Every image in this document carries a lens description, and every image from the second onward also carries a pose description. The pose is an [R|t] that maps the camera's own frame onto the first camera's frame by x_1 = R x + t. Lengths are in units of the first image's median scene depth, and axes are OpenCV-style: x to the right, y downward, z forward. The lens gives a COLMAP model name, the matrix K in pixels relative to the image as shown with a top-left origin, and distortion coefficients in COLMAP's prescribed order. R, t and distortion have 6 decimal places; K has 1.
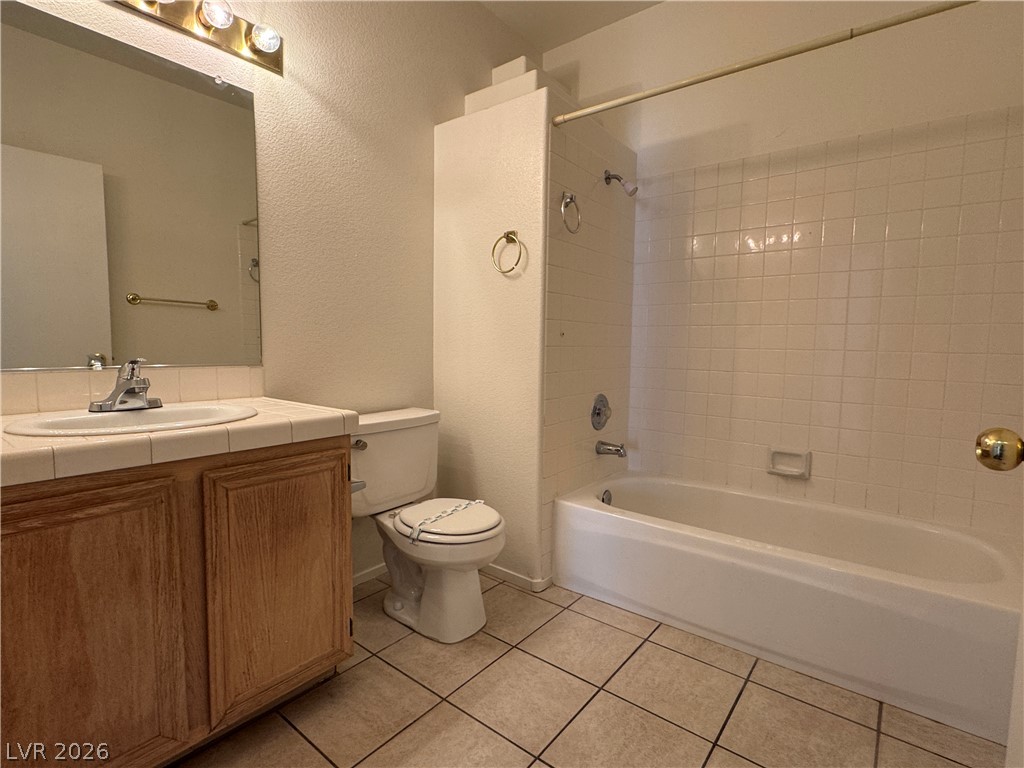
lens RADIAL K [[508.1, 0, 505.7], [0, 508.1, 381.8], [0, 0, 1]] dist [-0.002048, 0.000469]
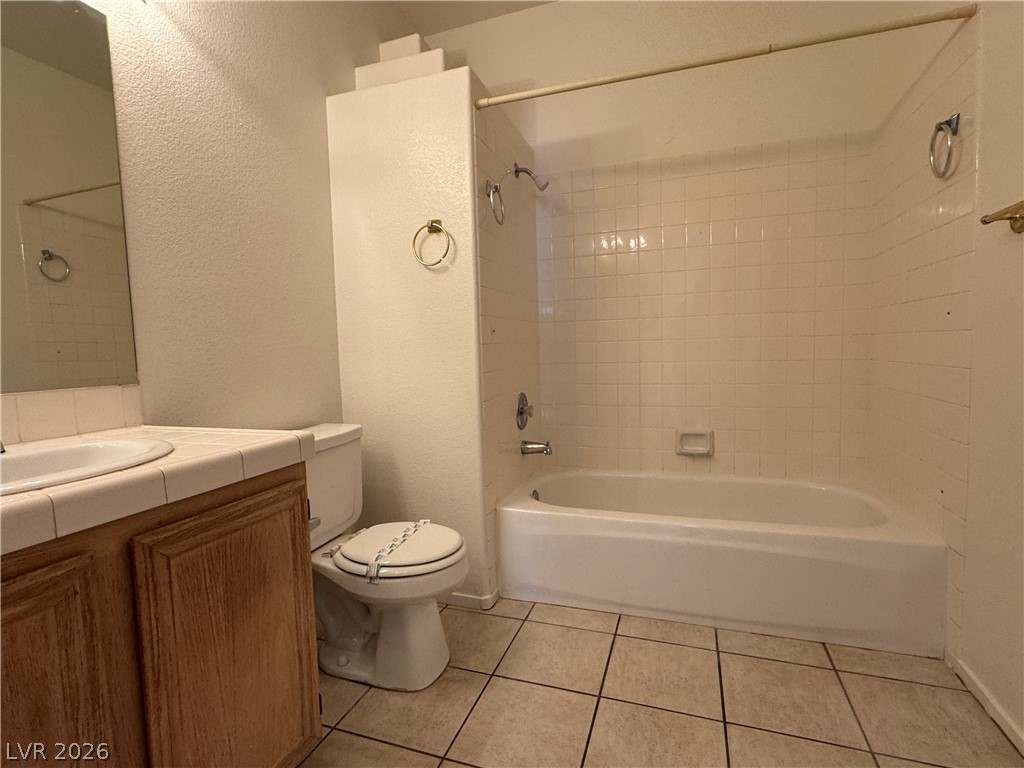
lens RADIAL K [[508.1, 0, 505.7], [0, 508.1, 381.8], [0, 0, 1]] dist [-0.002048, 0.000469]
pose [[0.943519, -0.063849, 0.325108, -0.204553], [0.067296, 0.997733, 0.000643, 0.000990], [-0.324412, 0.021272, 0.945677, 0.115425]]
